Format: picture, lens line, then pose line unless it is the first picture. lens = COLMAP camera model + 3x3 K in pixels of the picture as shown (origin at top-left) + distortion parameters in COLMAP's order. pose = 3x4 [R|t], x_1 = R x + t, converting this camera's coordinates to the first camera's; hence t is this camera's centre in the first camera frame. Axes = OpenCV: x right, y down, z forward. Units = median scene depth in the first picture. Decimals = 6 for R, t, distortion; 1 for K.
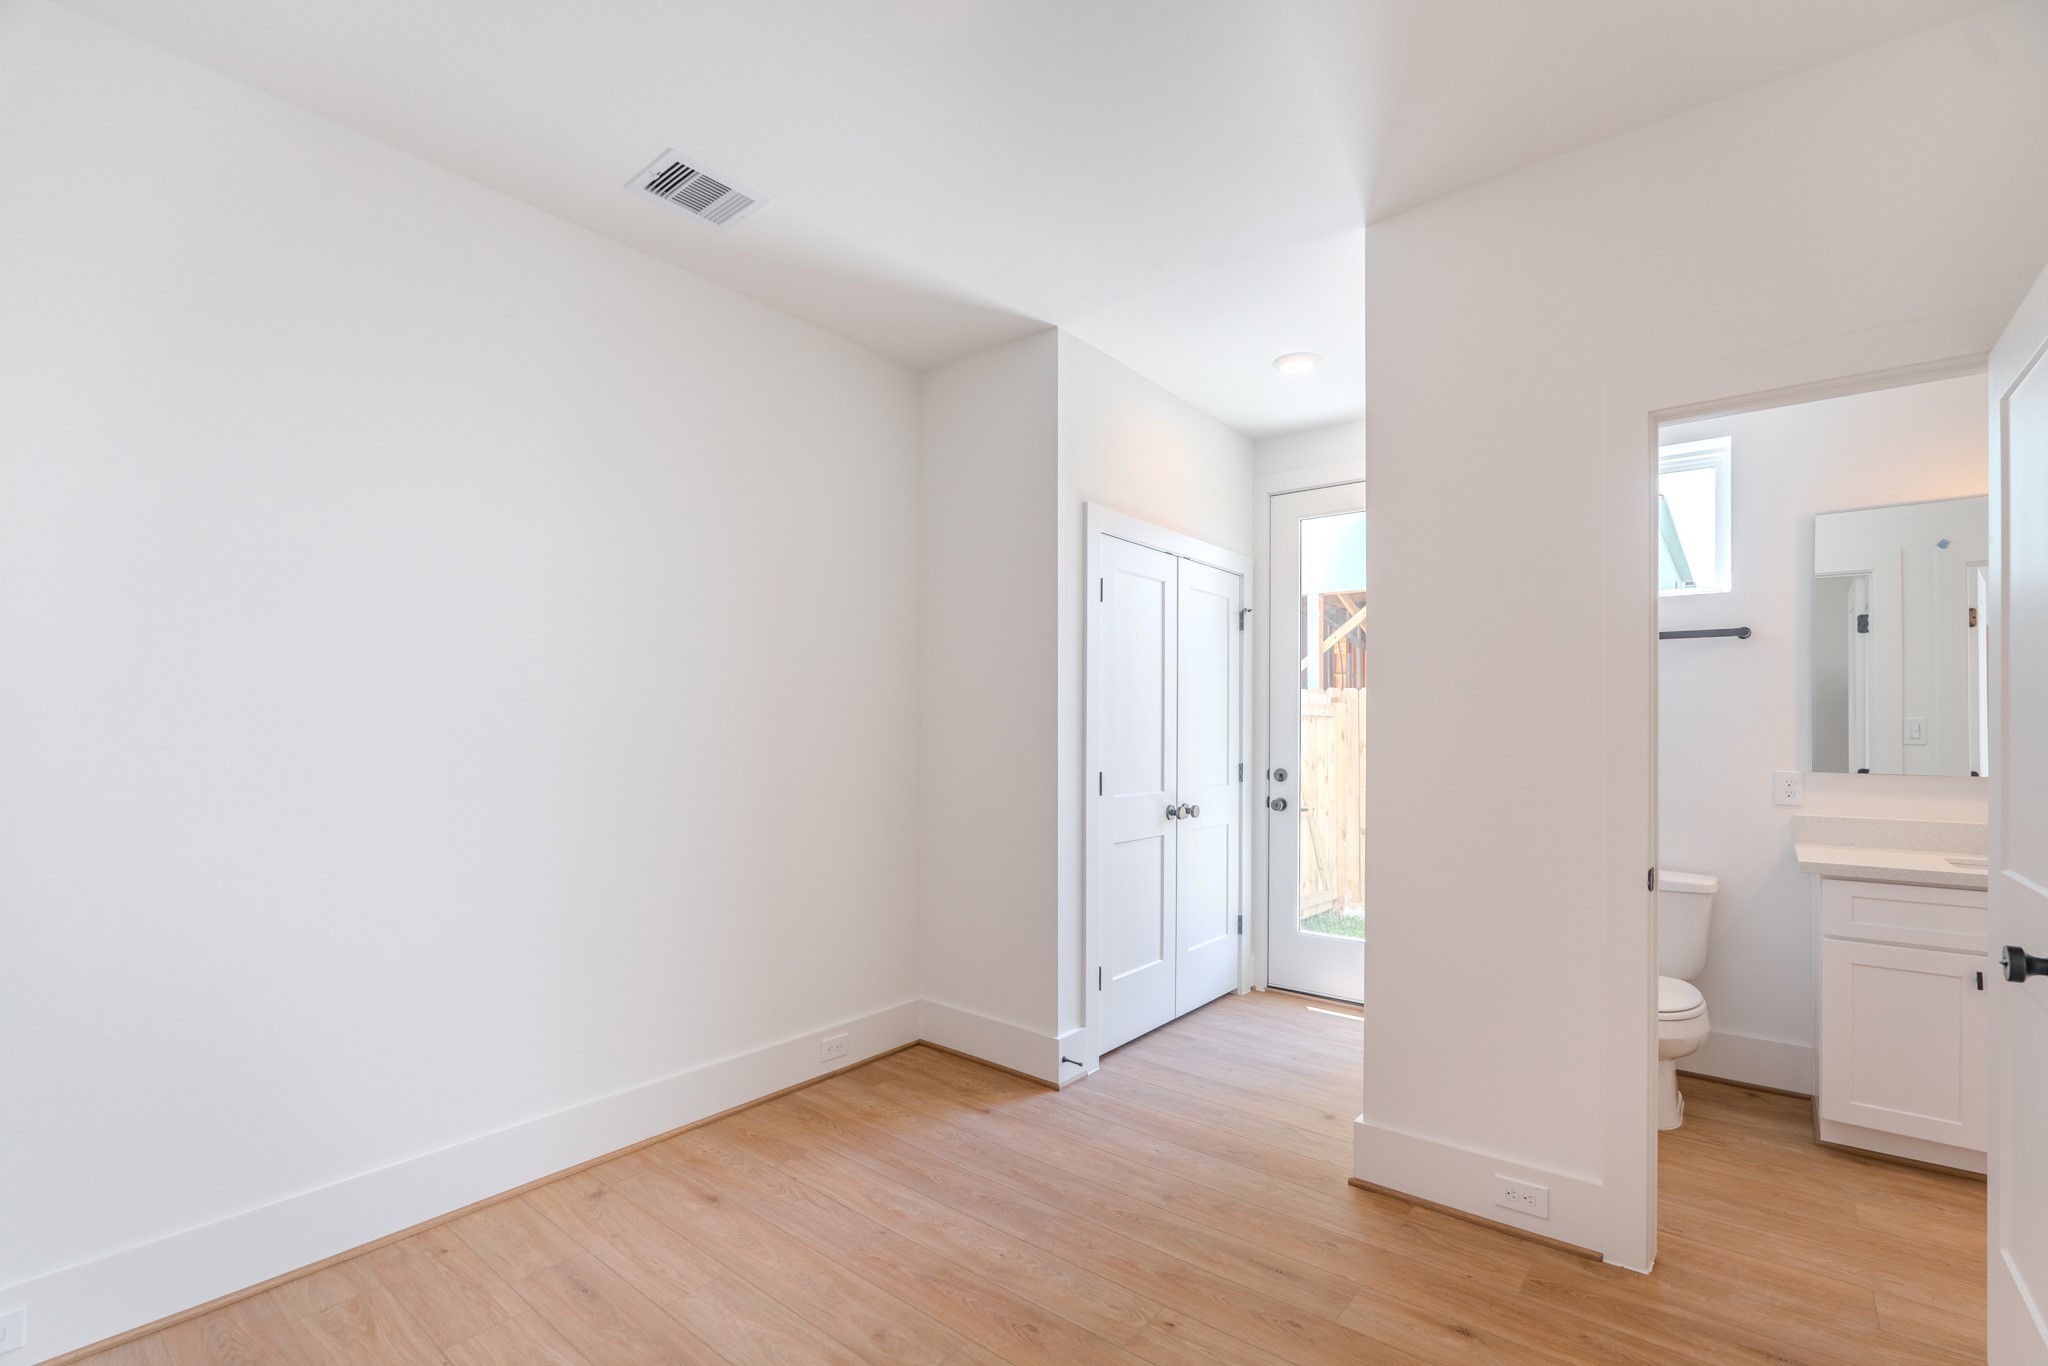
lens RADIAL K [[907.0, 0, 1031.2], [0, 907.0, 716.4], [0, 0, 1]] dist [-0.008627, 0.002395]
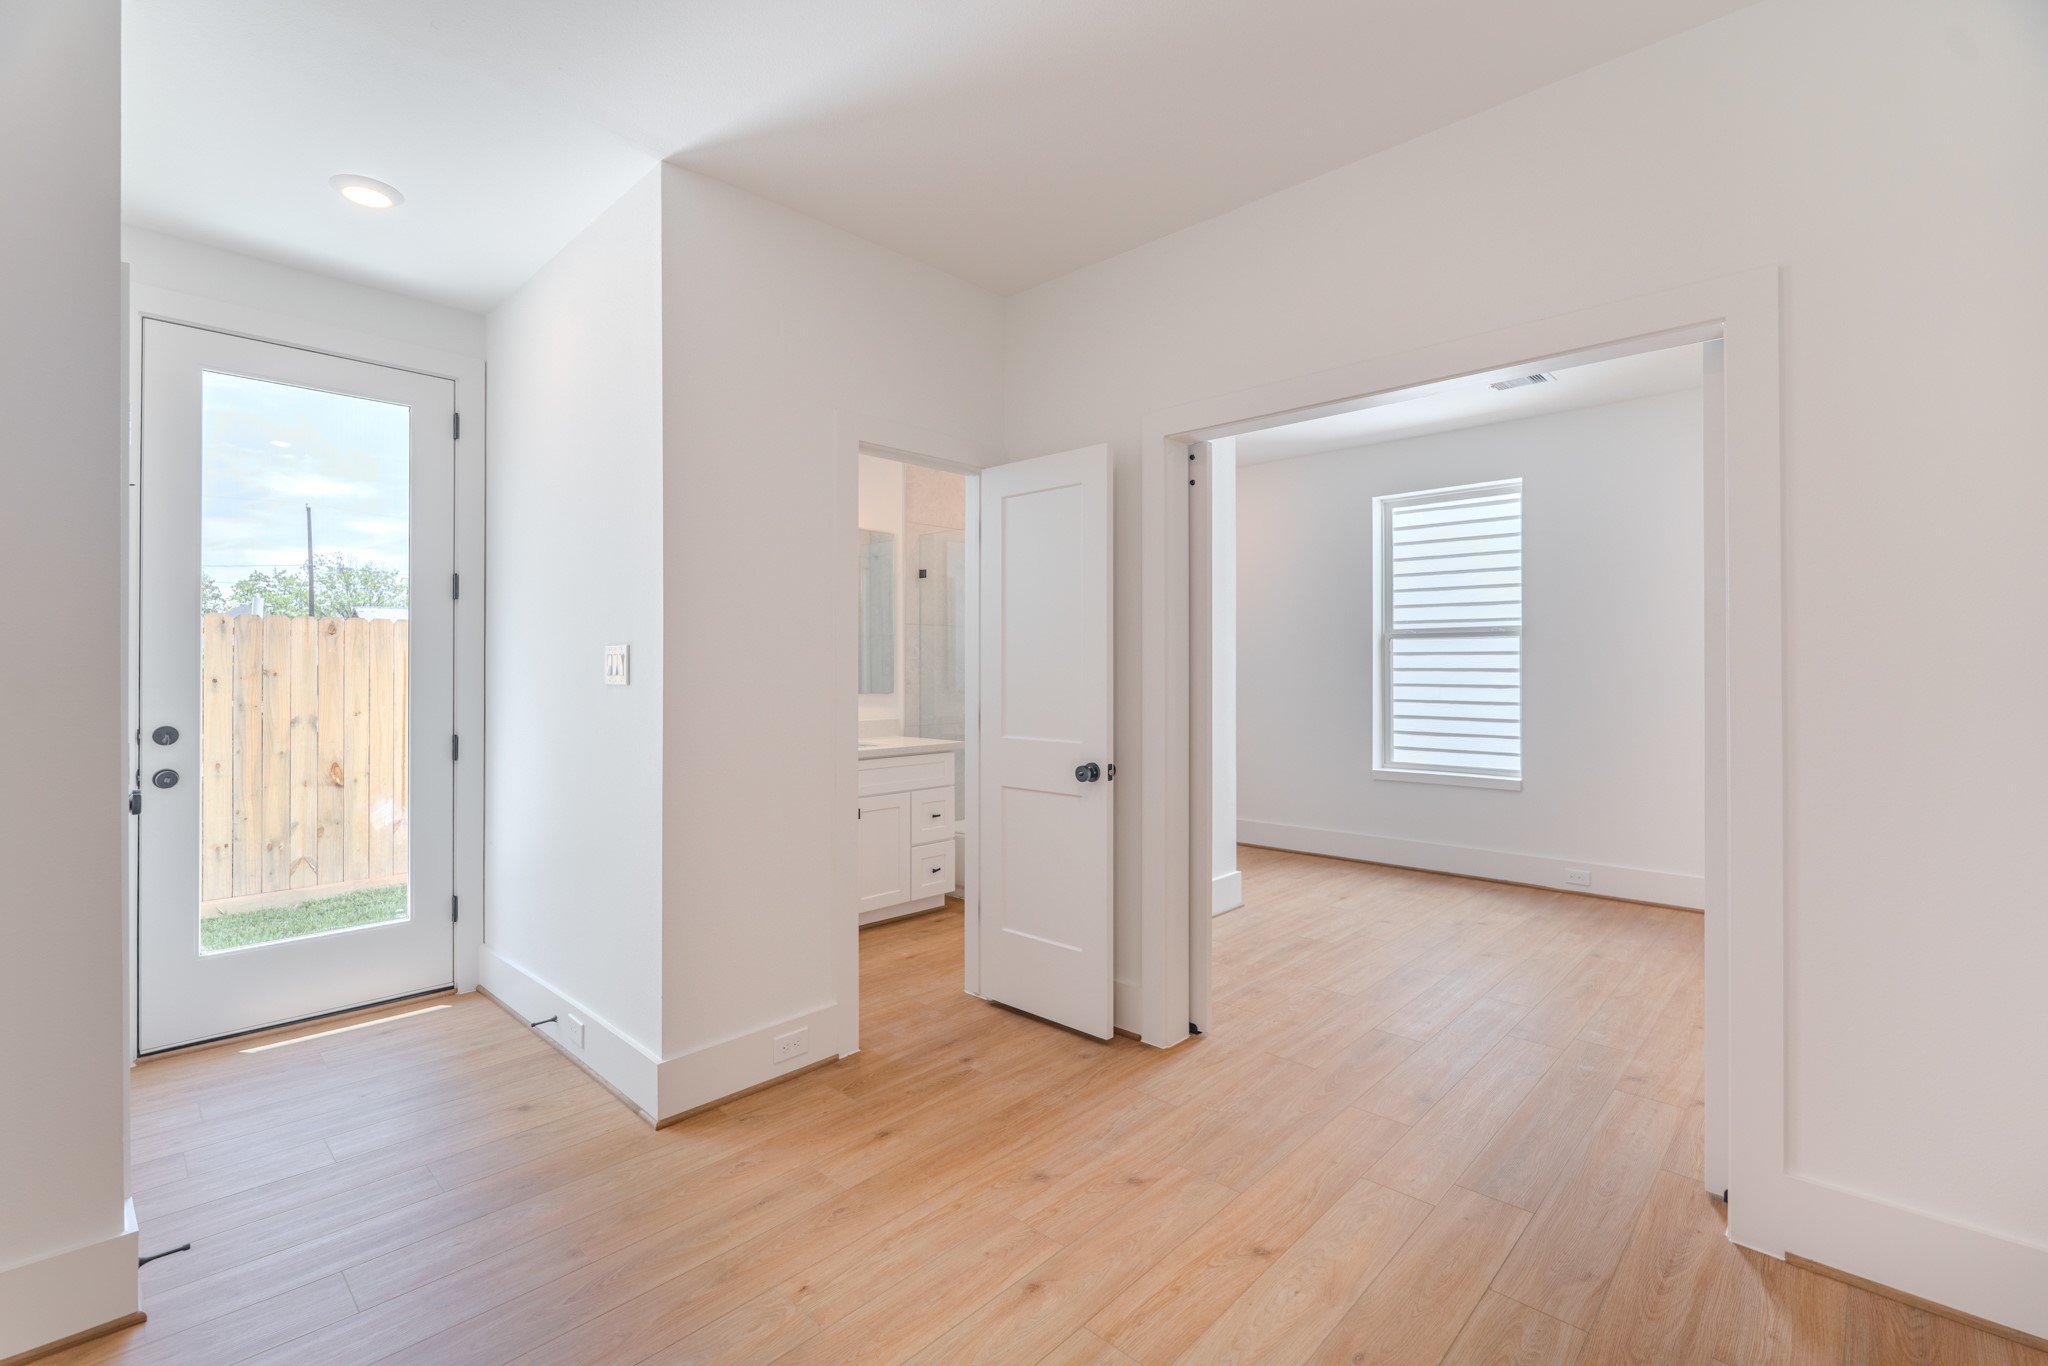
lens RADIAL K [[907.0, 0, 1022.3], [0, 907.0, 671.4], [0, 0, 1]] dist [-0.008627, 0.002395]
pose [[0.085895, -0.009204, 0.996262, -0.690787], [-0.008086, 0.999918, 0.009935, 0.009832], [-0.996271, -0.008910, 0.085814, 0.623842]]
